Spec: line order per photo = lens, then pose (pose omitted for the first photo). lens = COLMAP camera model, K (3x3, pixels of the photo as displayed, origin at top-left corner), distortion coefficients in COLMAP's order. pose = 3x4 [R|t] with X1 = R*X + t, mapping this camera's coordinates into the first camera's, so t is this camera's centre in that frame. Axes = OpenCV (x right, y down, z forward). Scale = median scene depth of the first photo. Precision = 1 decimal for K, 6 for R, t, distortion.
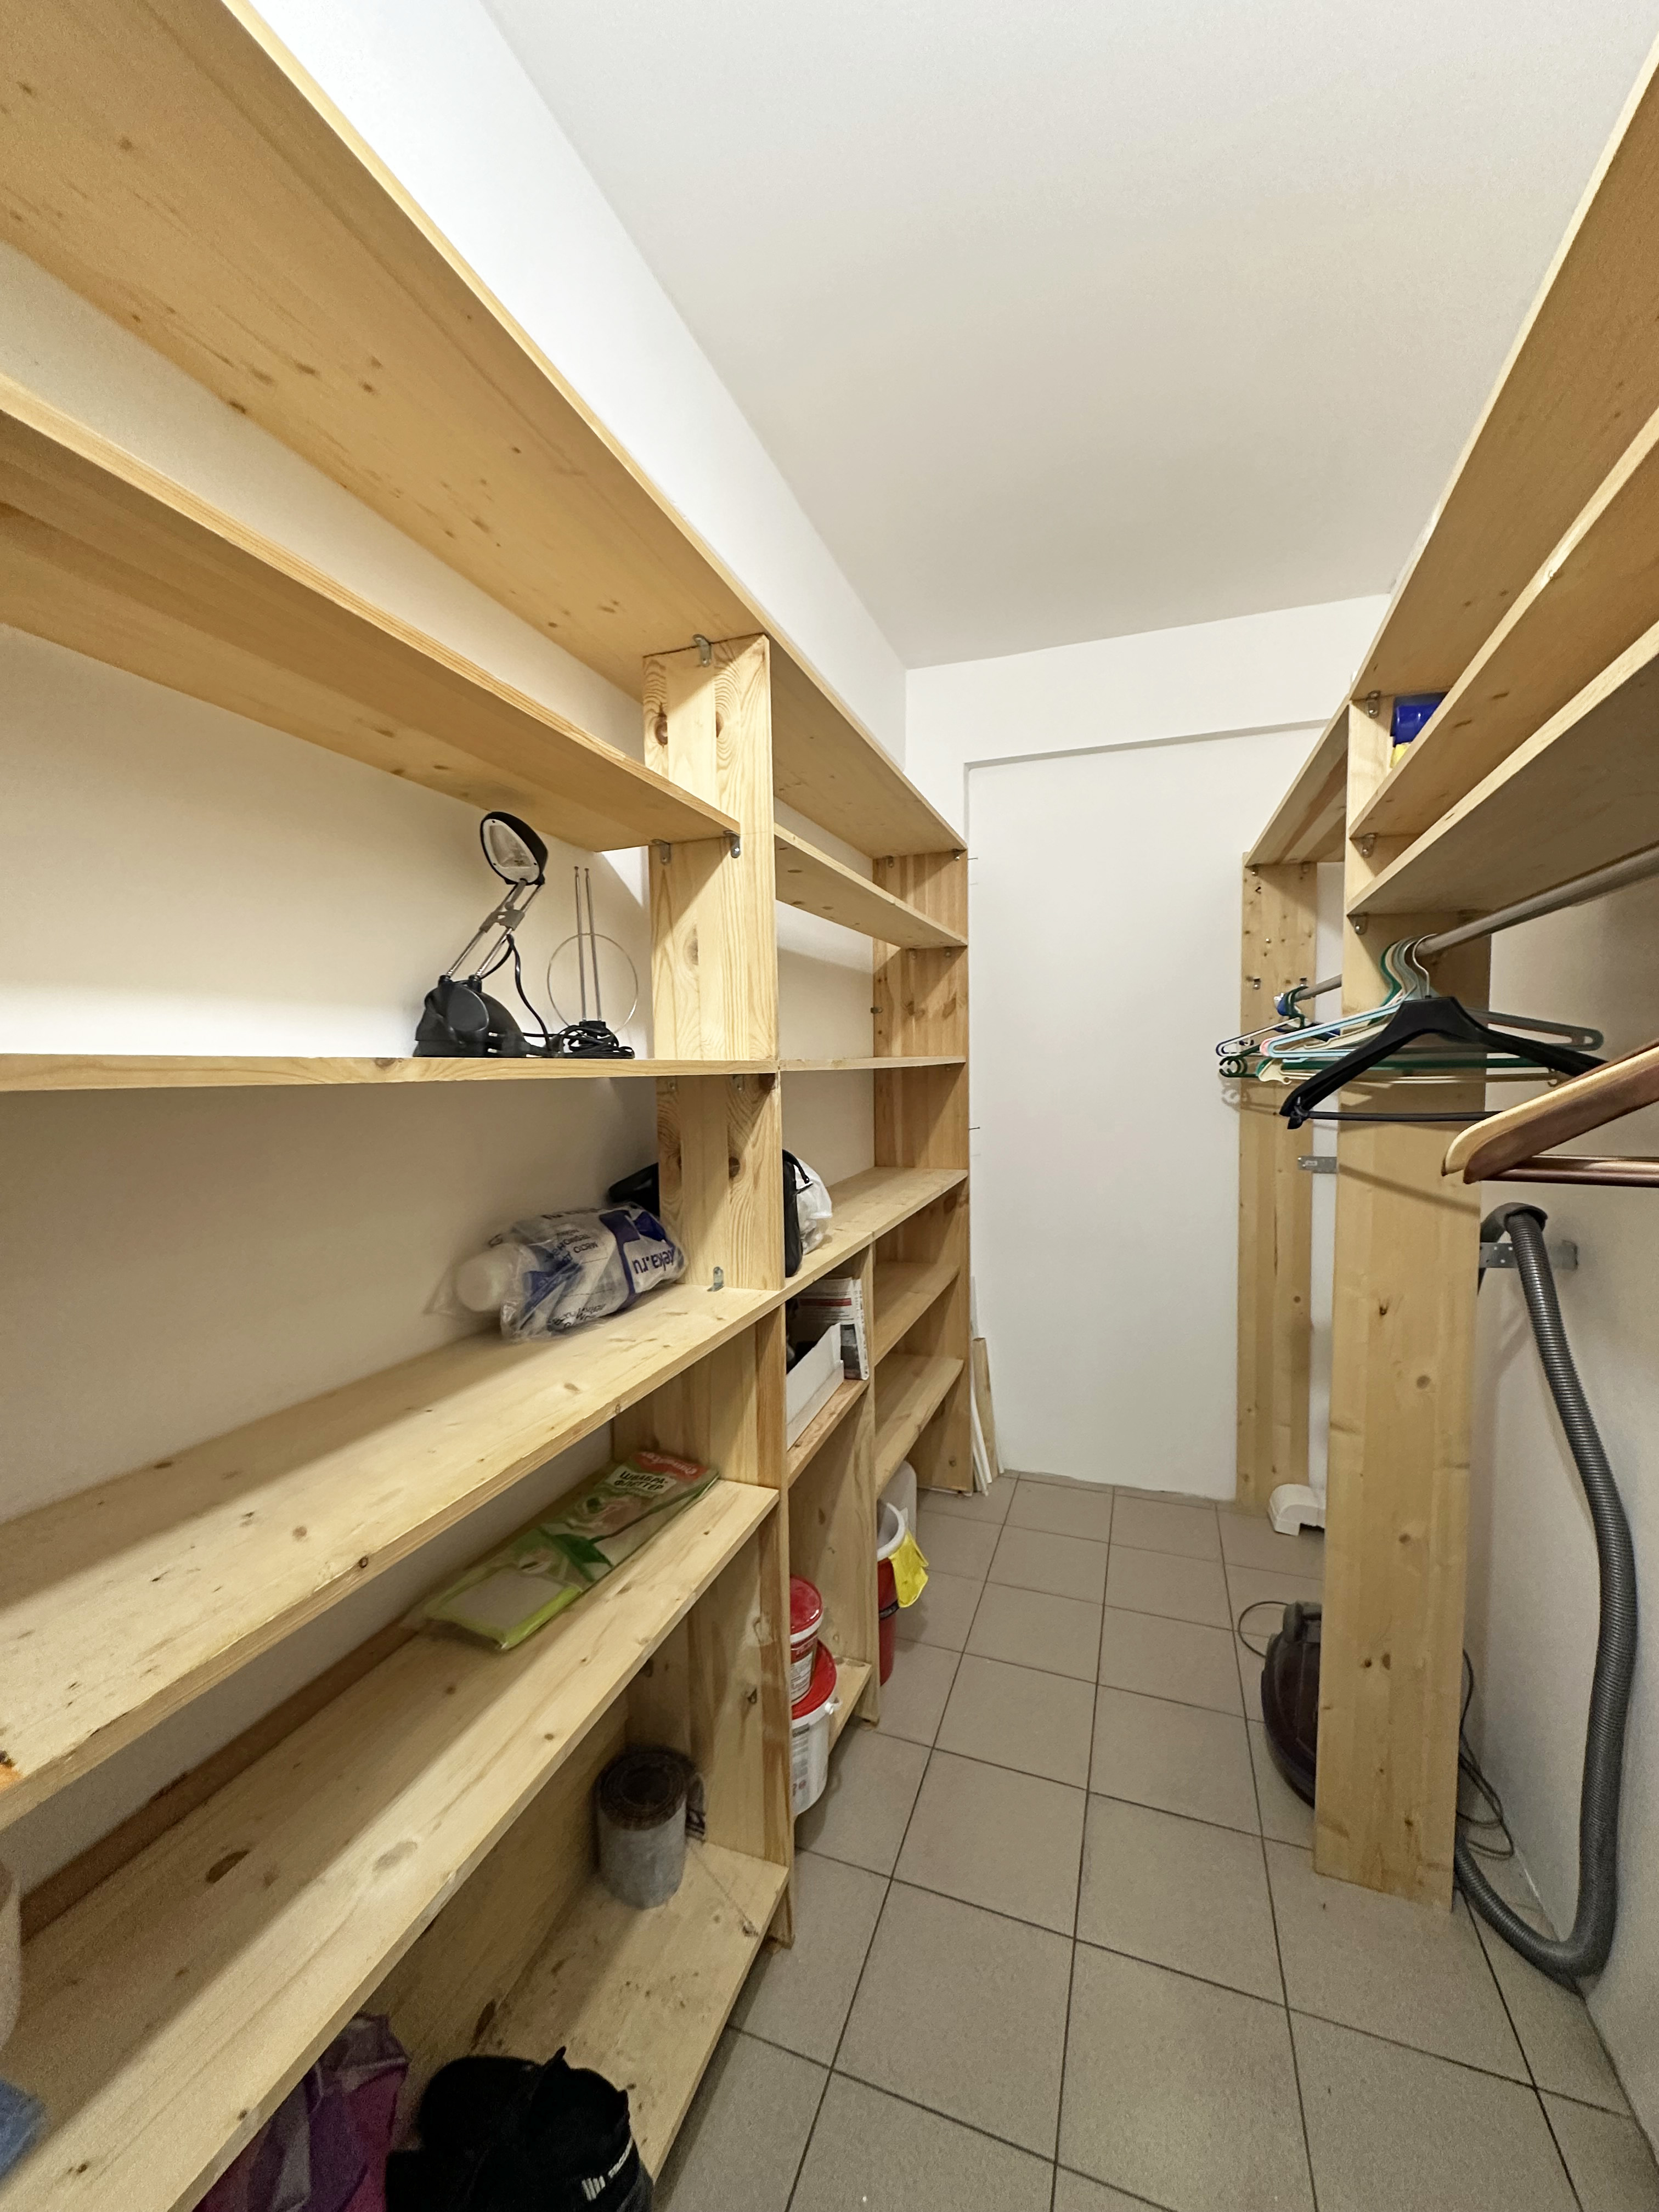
lens RADIAL K [[879.3, 0, 833.9], [0, 879.3, 1116.6], [0, 0, 1]] dist [-0.002652, 0.000412]
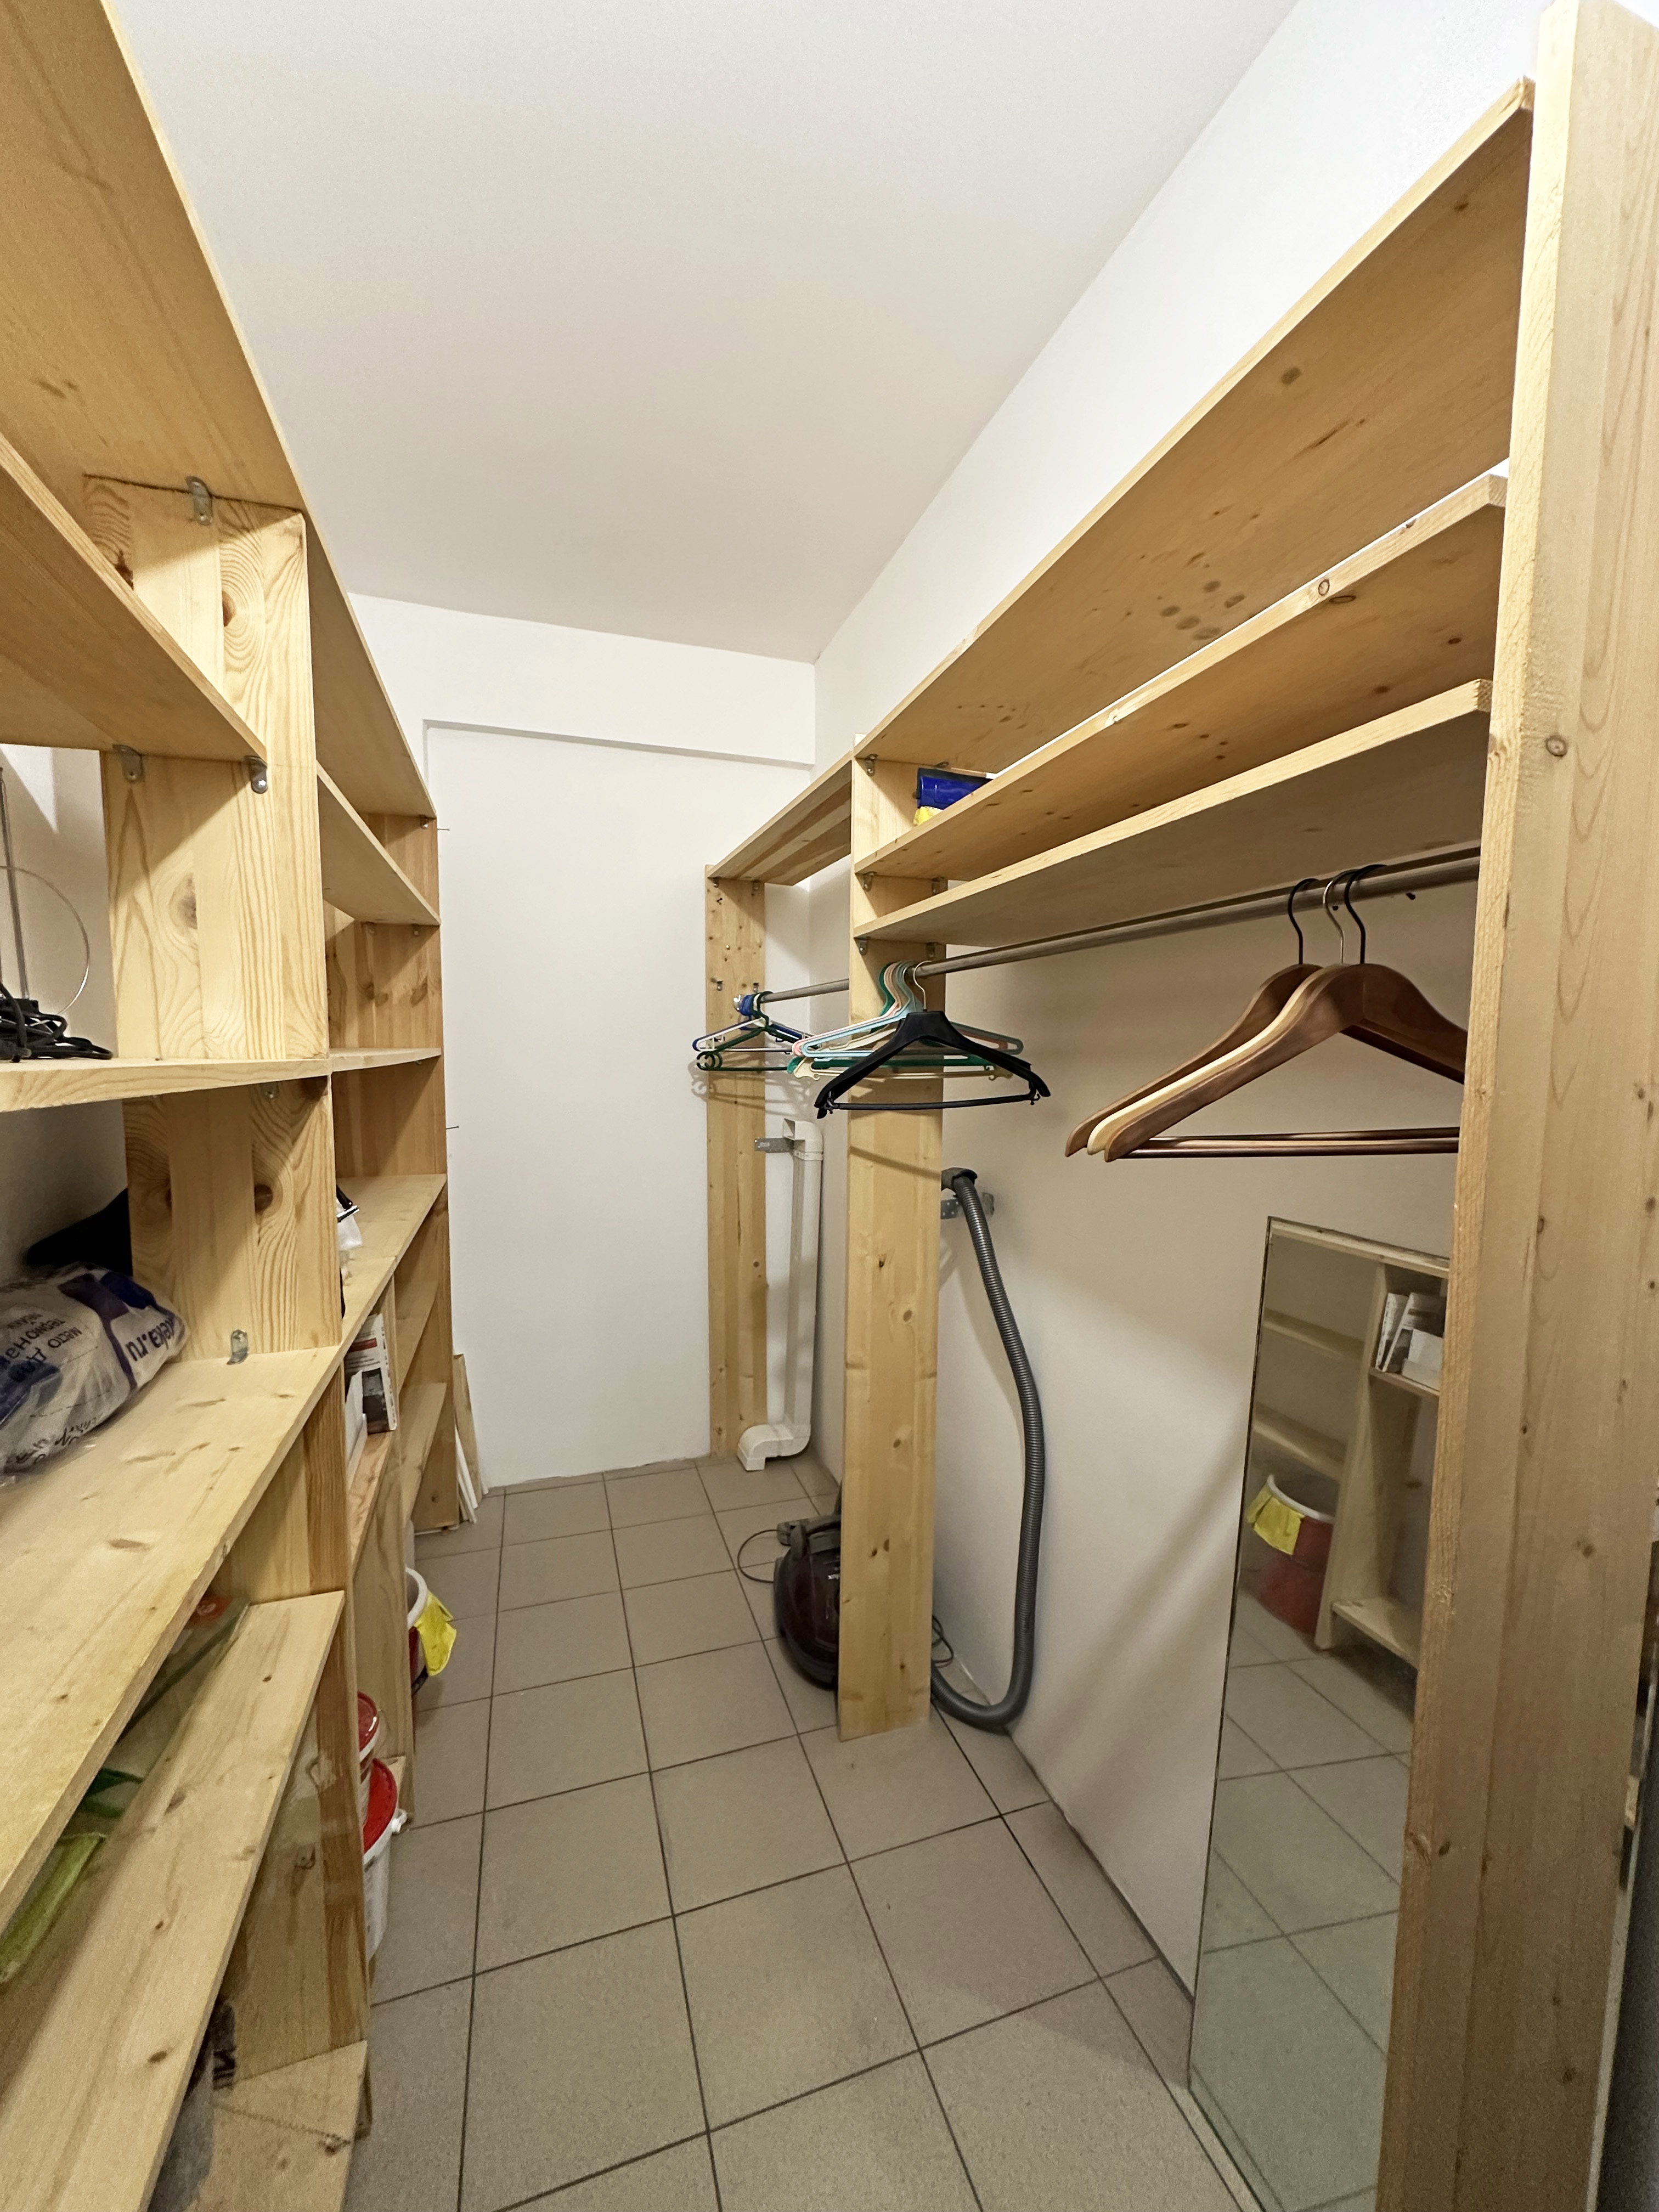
lens RADIAL K [[879.3, 0, 828.4], [0, 879.3, 1116.1], [0, 0, 1]] dist [-0.002652, 0.000412]
pose [[0.782442, -0.037311, 0.621605, -0.186986], [0.029157, 0.999304, 0.023280, -0.015588], [-0.622040, -0.000092, 0.782985, 0.084986]]
